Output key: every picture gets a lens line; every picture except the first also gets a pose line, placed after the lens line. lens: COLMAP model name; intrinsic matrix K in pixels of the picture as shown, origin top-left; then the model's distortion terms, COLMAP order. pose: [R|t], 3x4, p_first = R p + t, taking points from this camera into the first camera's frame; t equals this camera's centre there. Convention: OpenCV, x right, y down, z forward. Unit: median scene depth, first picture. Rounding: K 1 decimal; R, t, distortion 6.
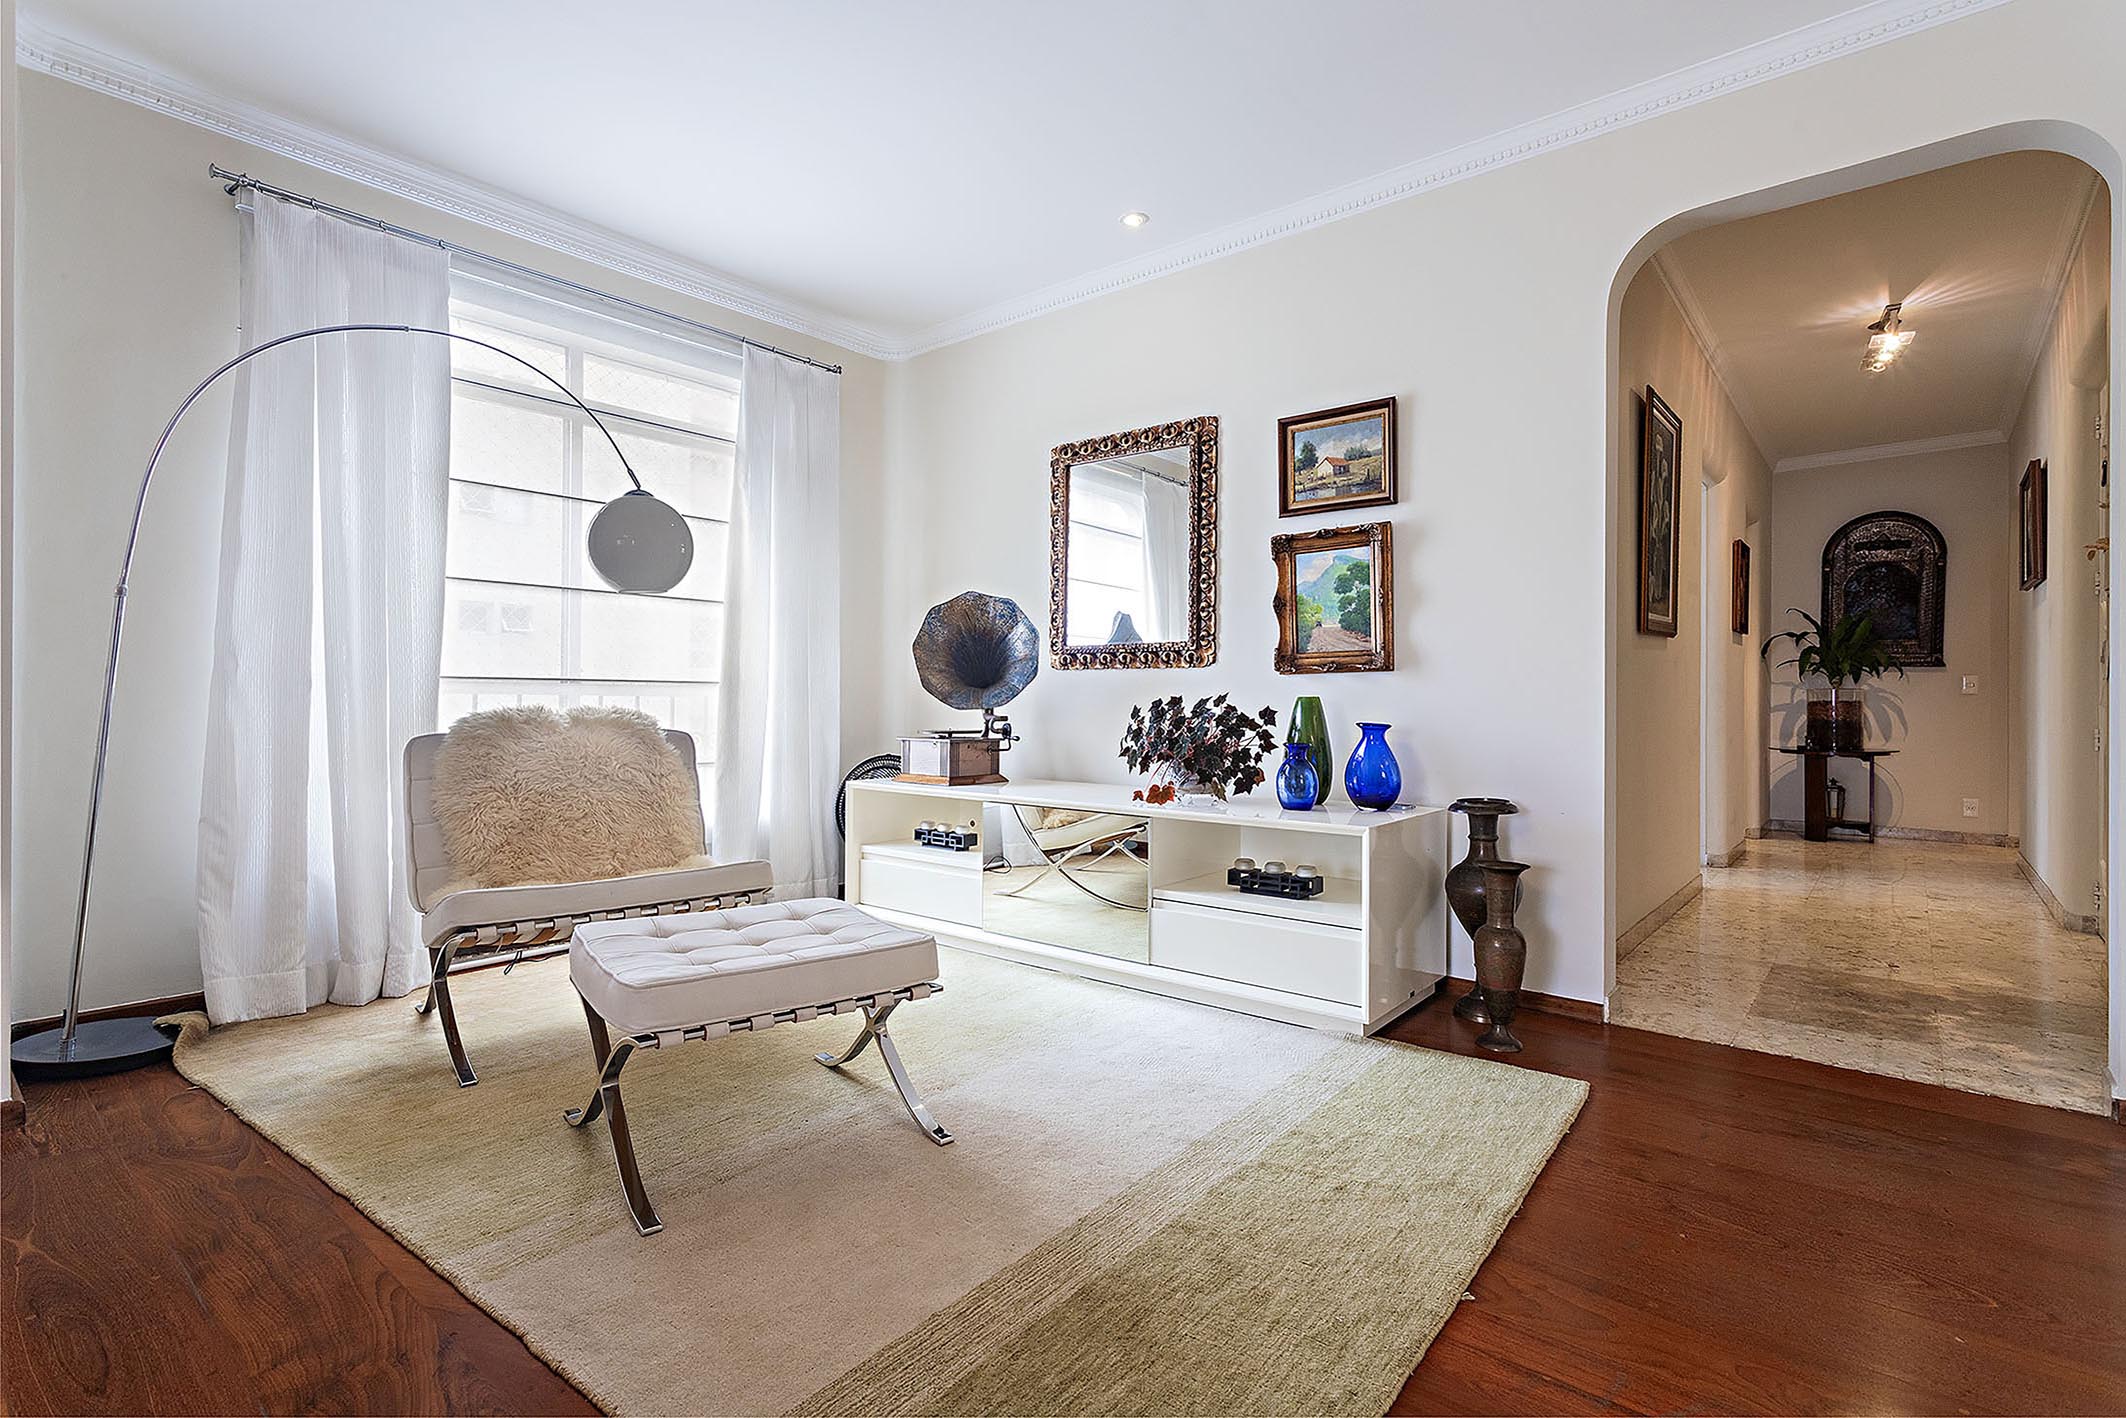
lens RADIAL K [[1049.4, 0, 1117.5], [0, 1049.4, 689.0], [0, 0, 1]] dist [-0.002711, 0.013894]
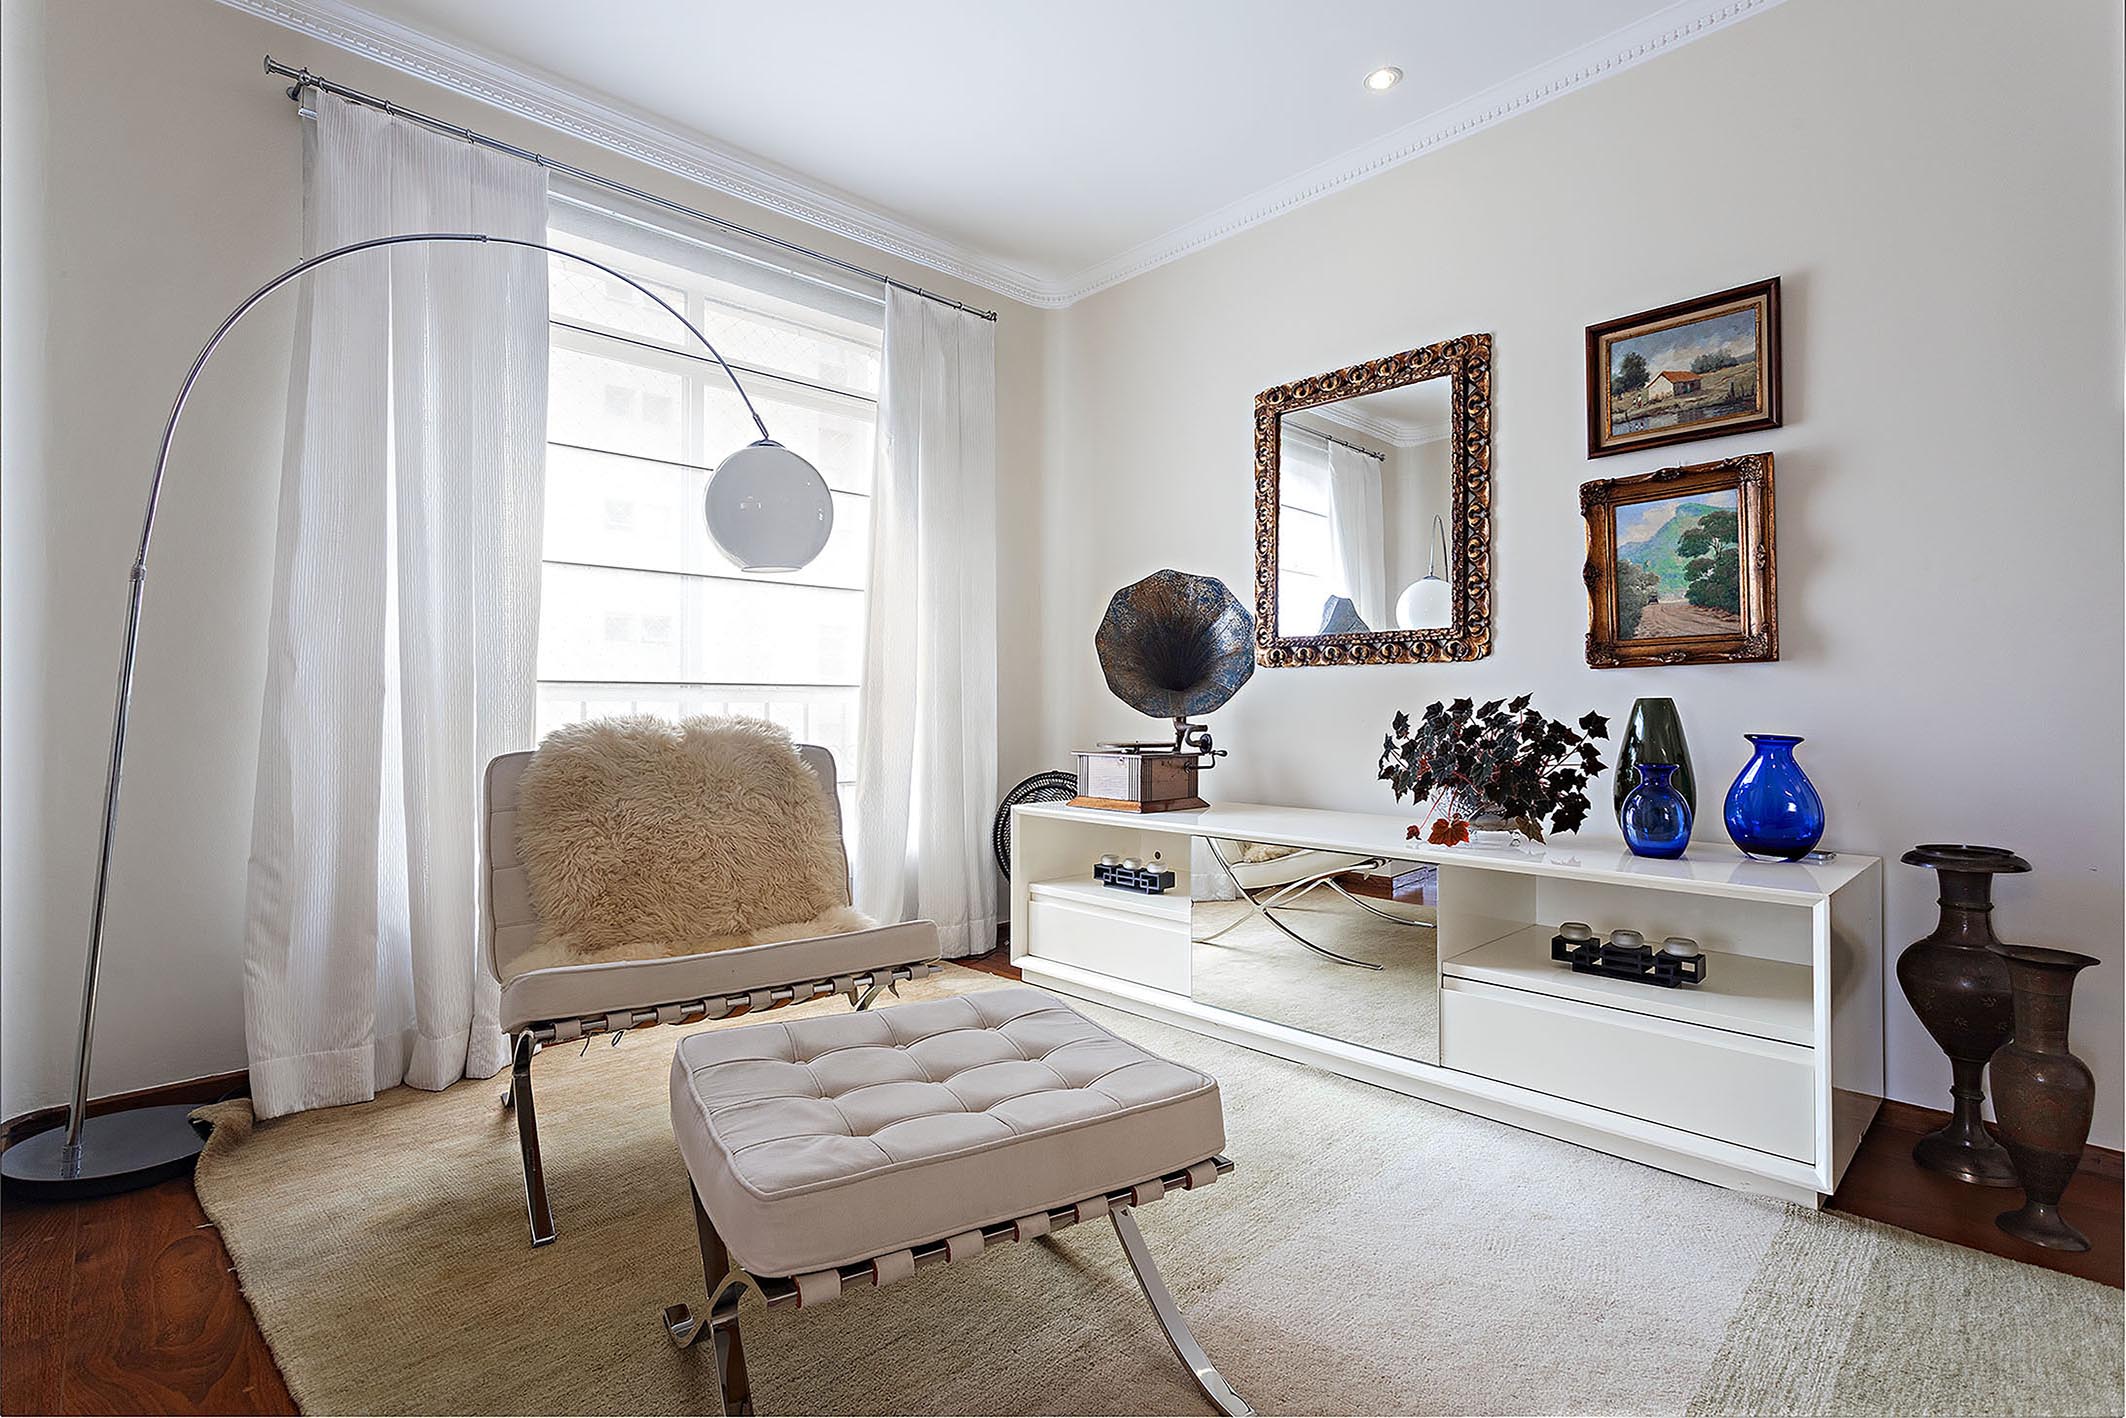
lens RADIAL K [[1049.4, 0, 1117.5], [0, 1049.4, 689.0], [0, 0, 1]] dist [-0.002711, 0.013894]
pose [[0.994011, -0.007609, -0.109011, -0.103415], [0.007006, 0.999958, -0.005912, 0.002760], [0.109051, 0.005113, 0.994023, 0.232105]]
